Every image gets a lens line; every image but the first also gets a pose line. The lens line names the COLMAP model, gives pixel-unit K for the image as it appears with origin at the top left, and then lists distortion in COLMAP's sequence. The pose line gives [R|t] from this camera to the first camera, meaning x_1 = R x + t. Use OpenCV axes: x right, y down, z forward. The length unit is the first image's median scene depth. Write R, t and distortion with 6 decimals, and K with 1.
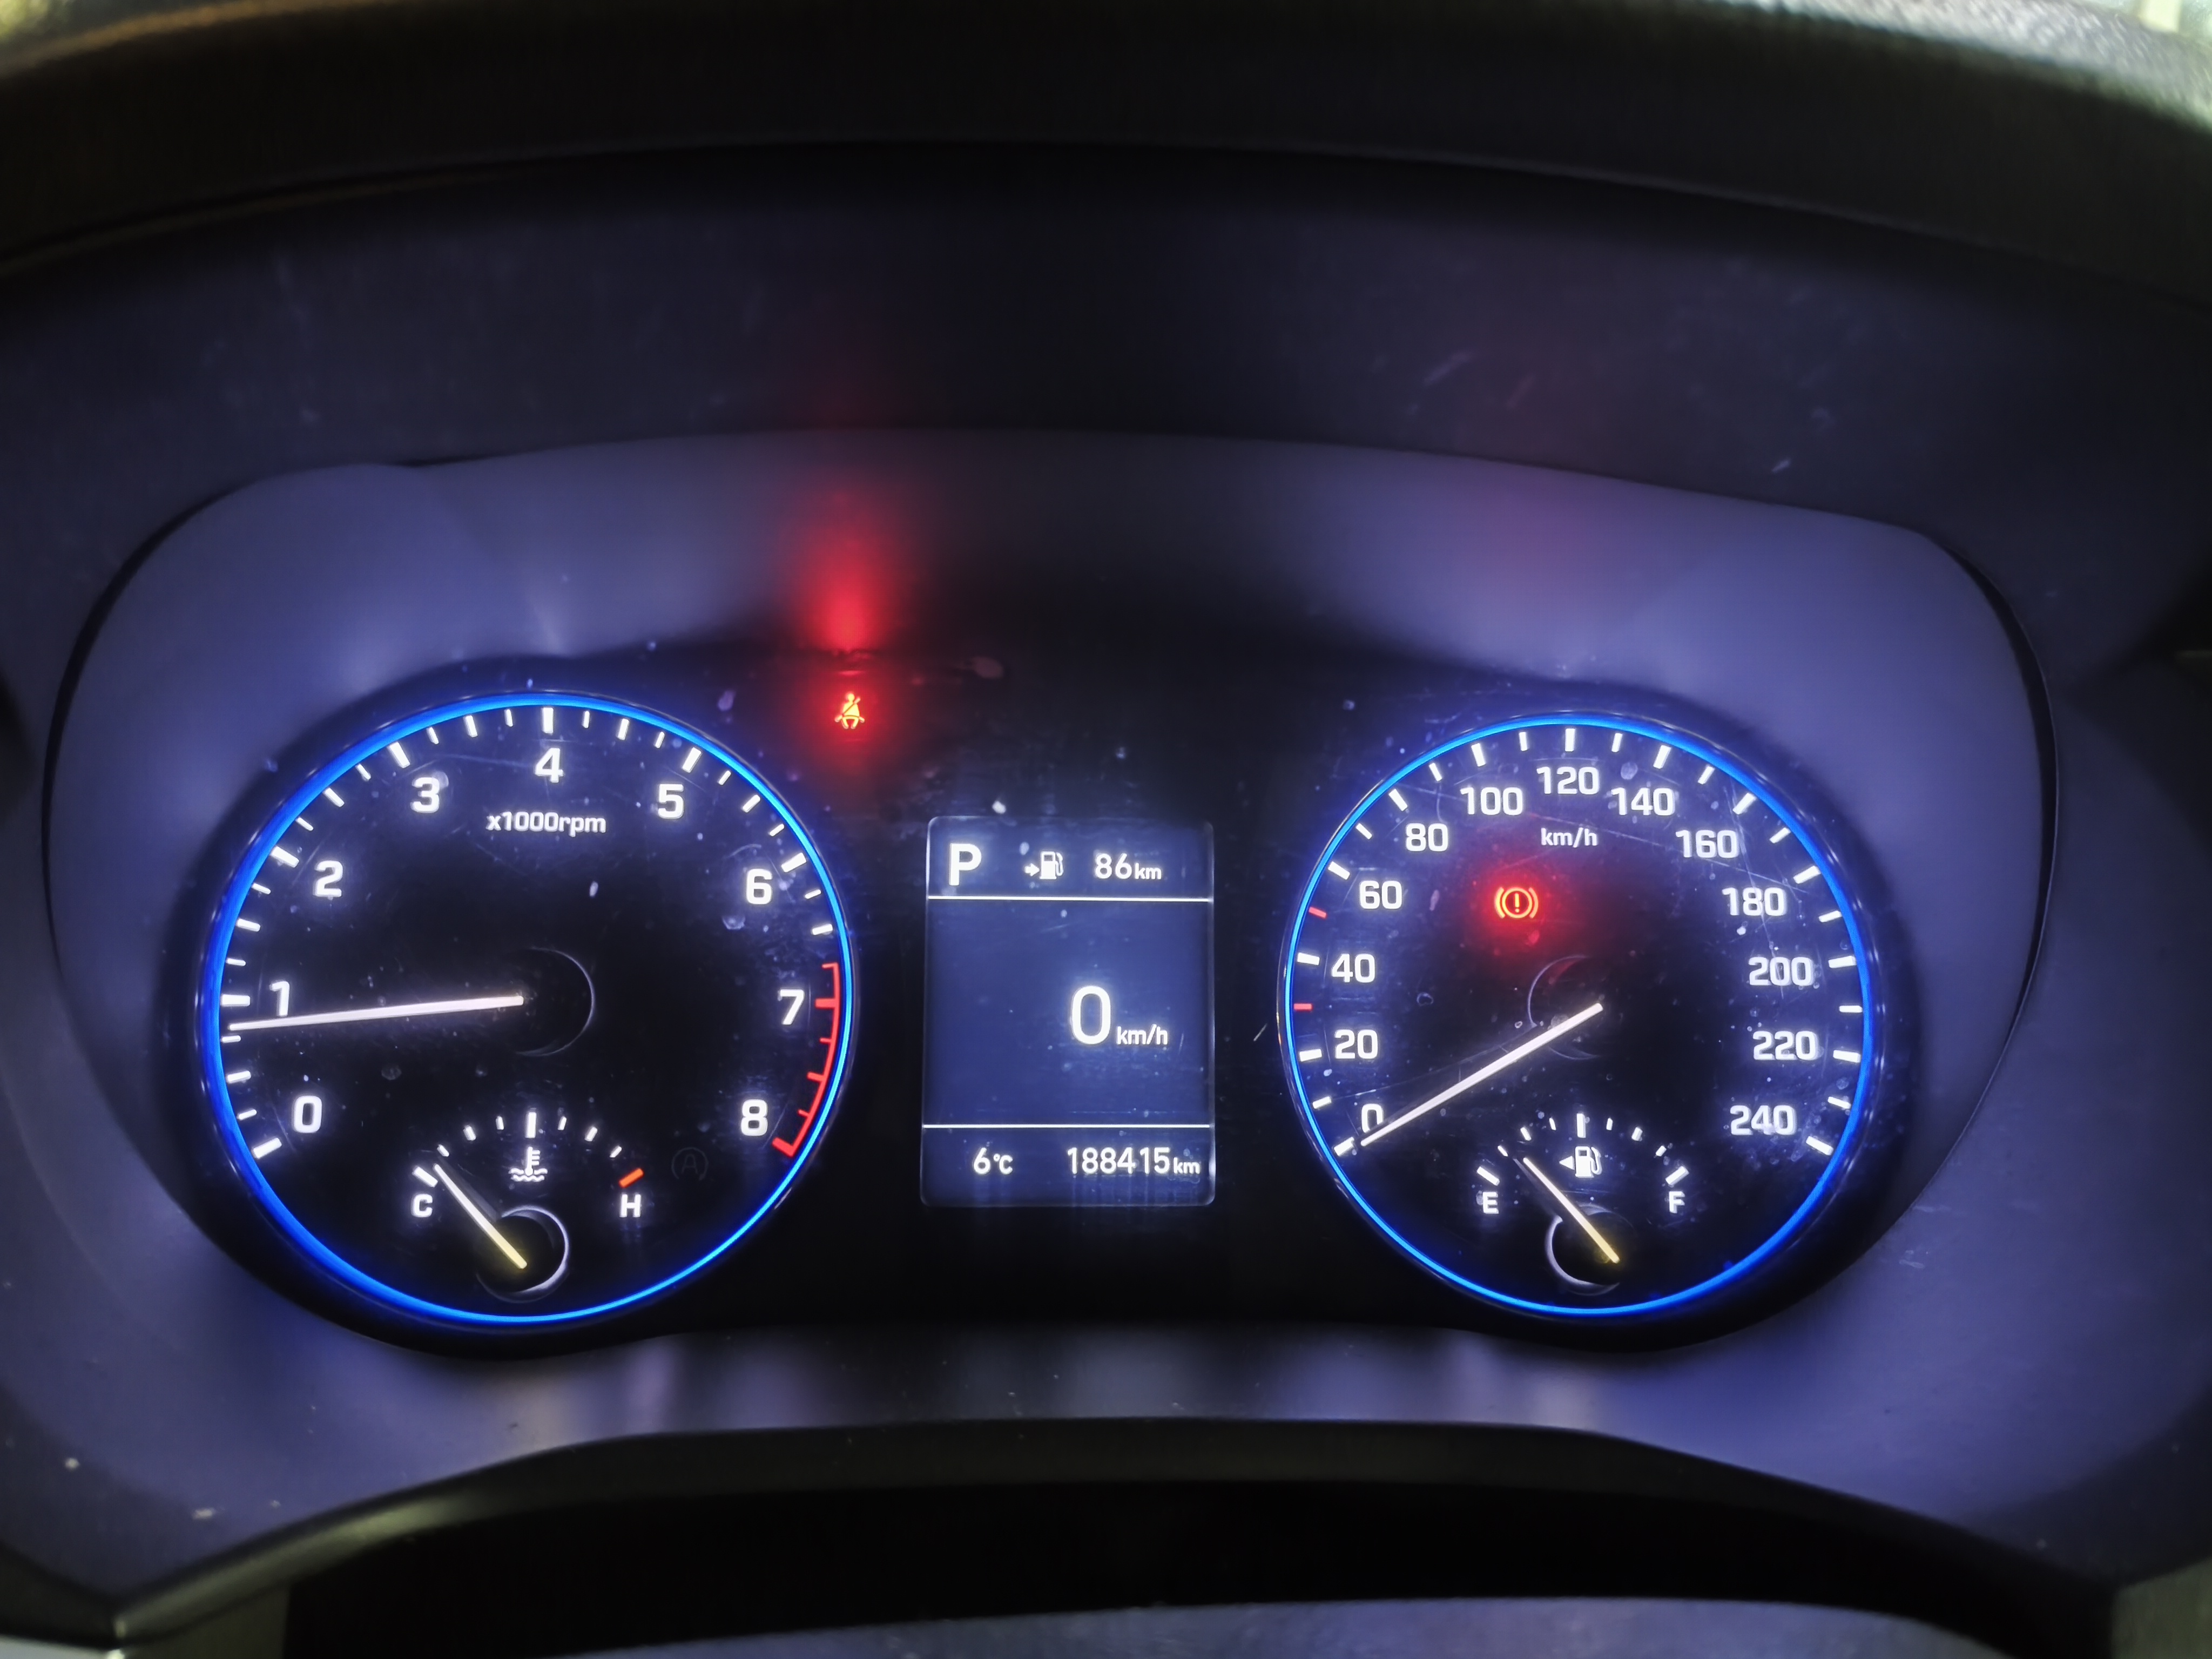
lens RADIAL K [[1691.9, 0, 1116.6], [0, 1691.9, 826.6], [0, 0, 1]] dist [0.006974, 0.016968]
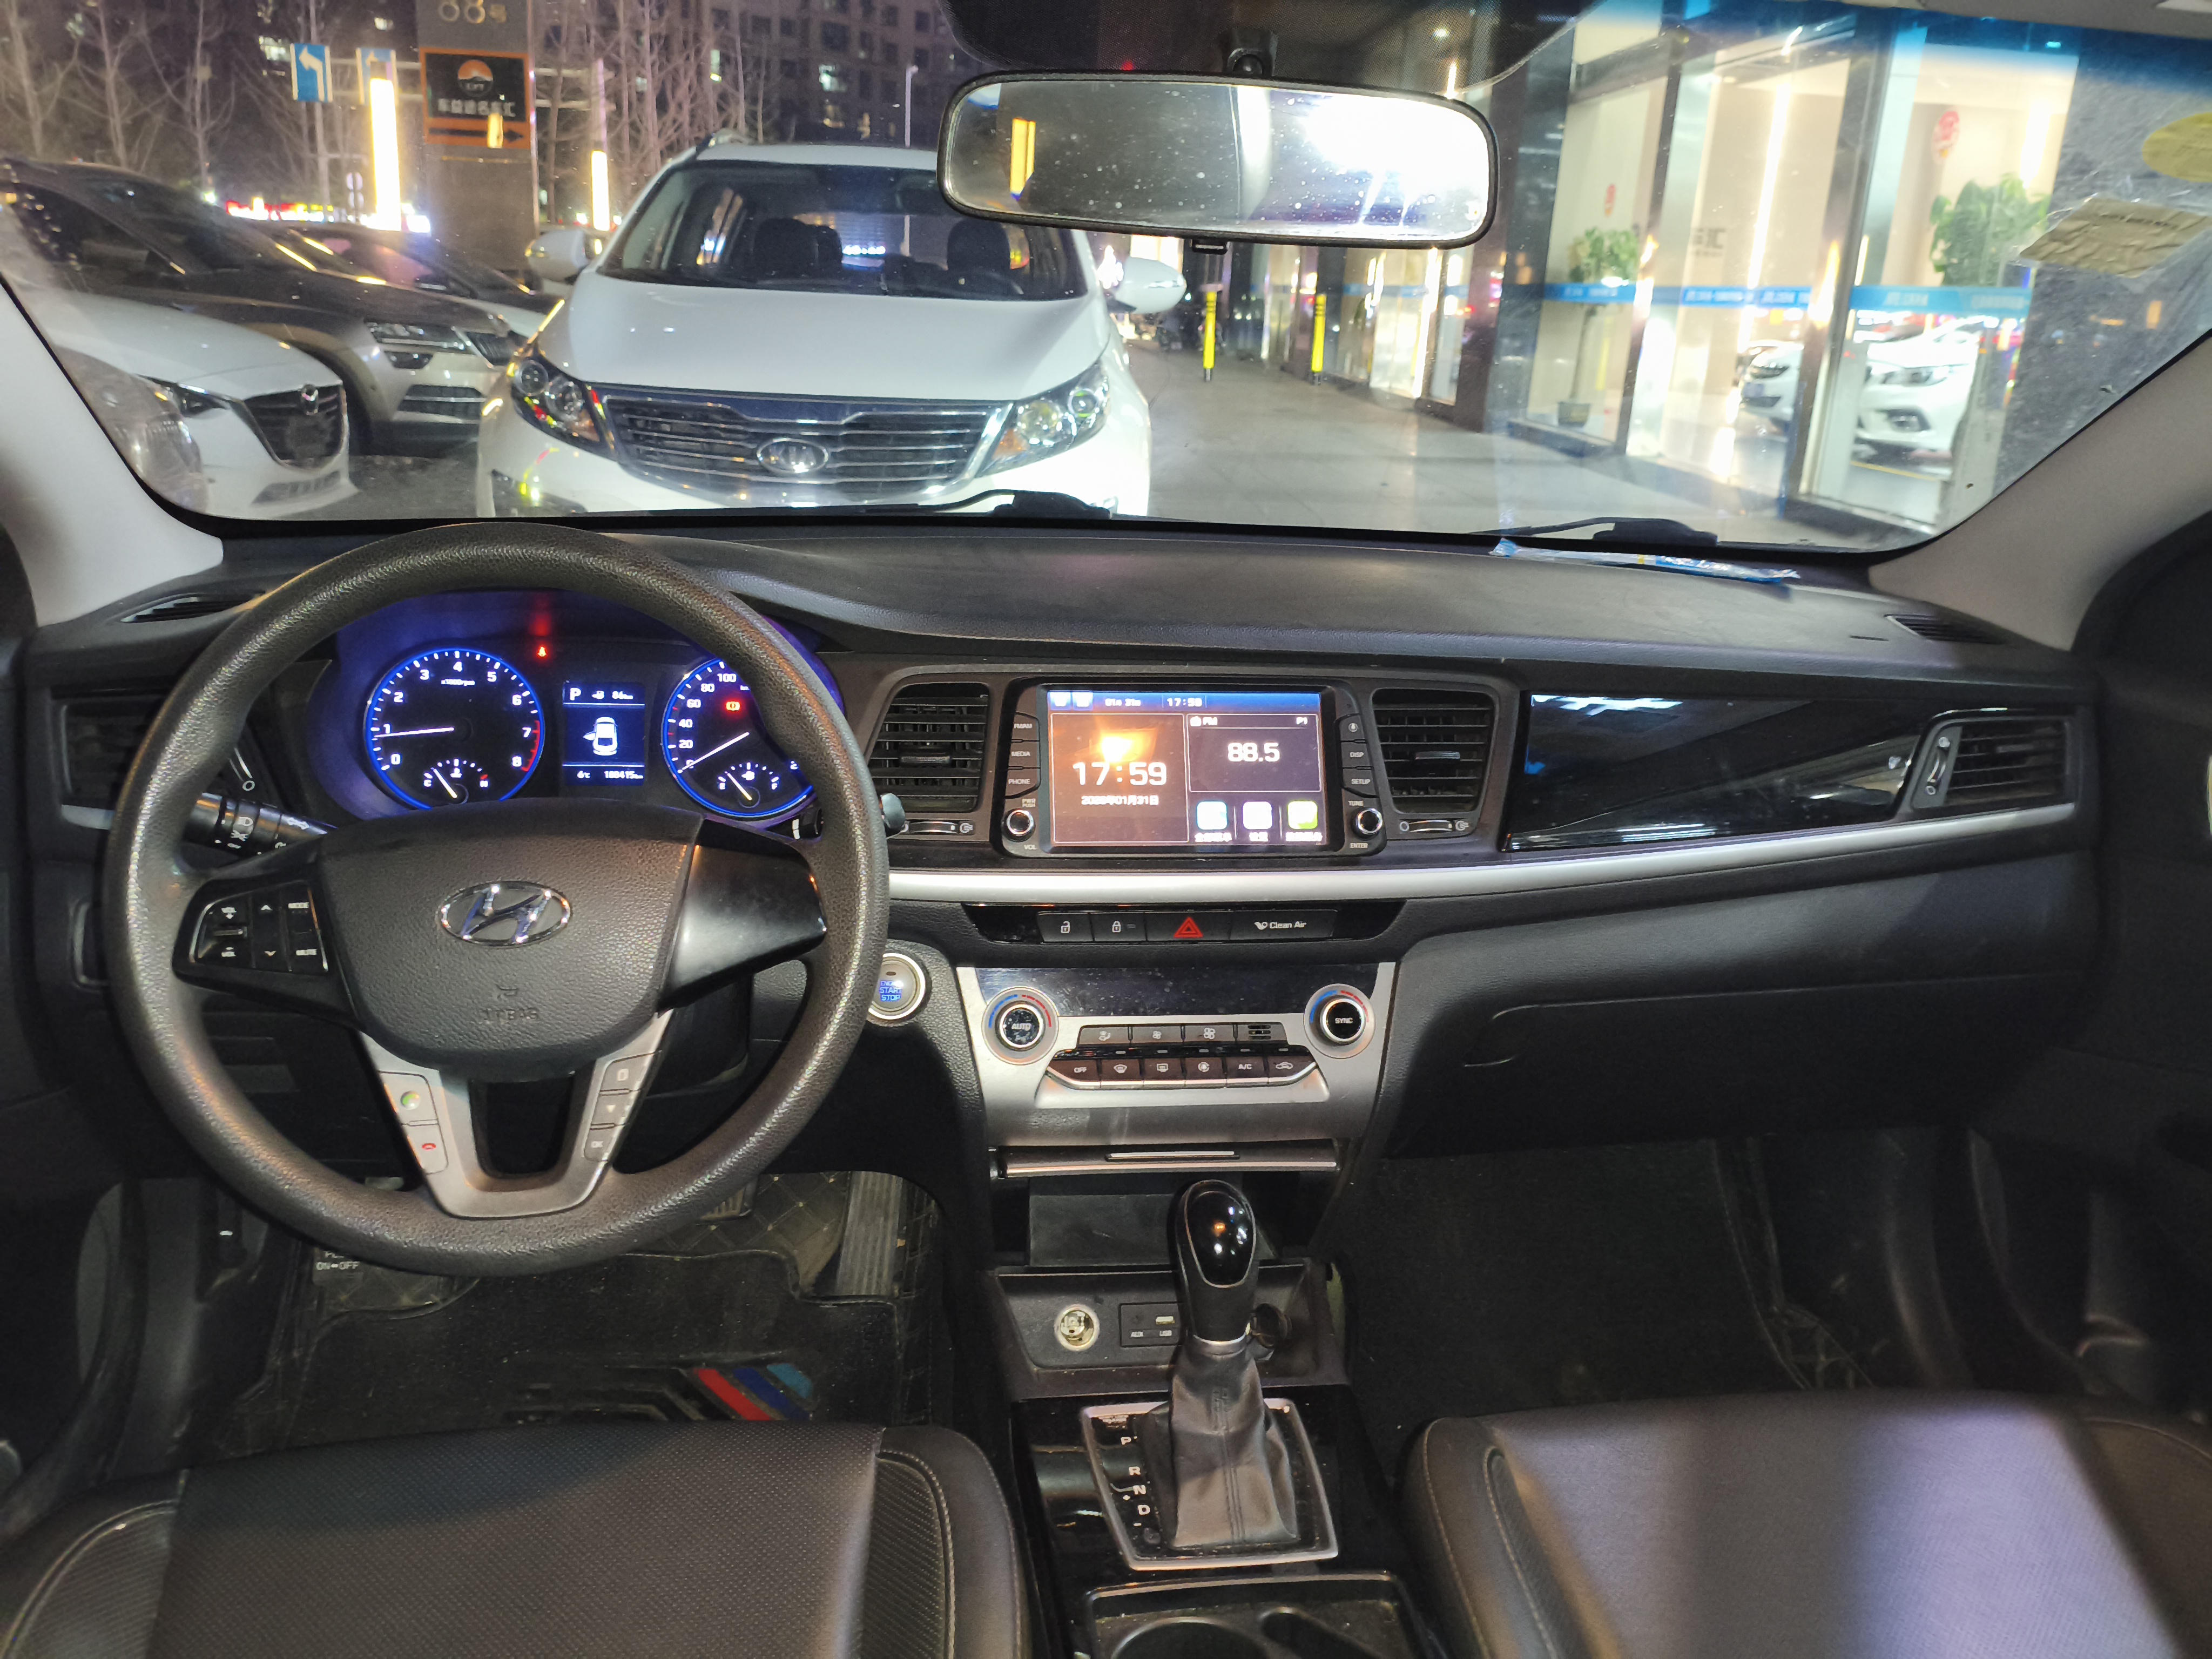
lens RADIAL K [[1691.9, 0, 1109.9], [0, 1691.9, 818.9], [0, 0, 1]] dist [0.006974, 0.016968]
pose [[0.994258, -0.002235, 0.106986, 0.692975], [-0.007913, 0.995509, 0.094333, -0.066673], [-0.106716, -0.094638, 0.989775, -2.878995]]
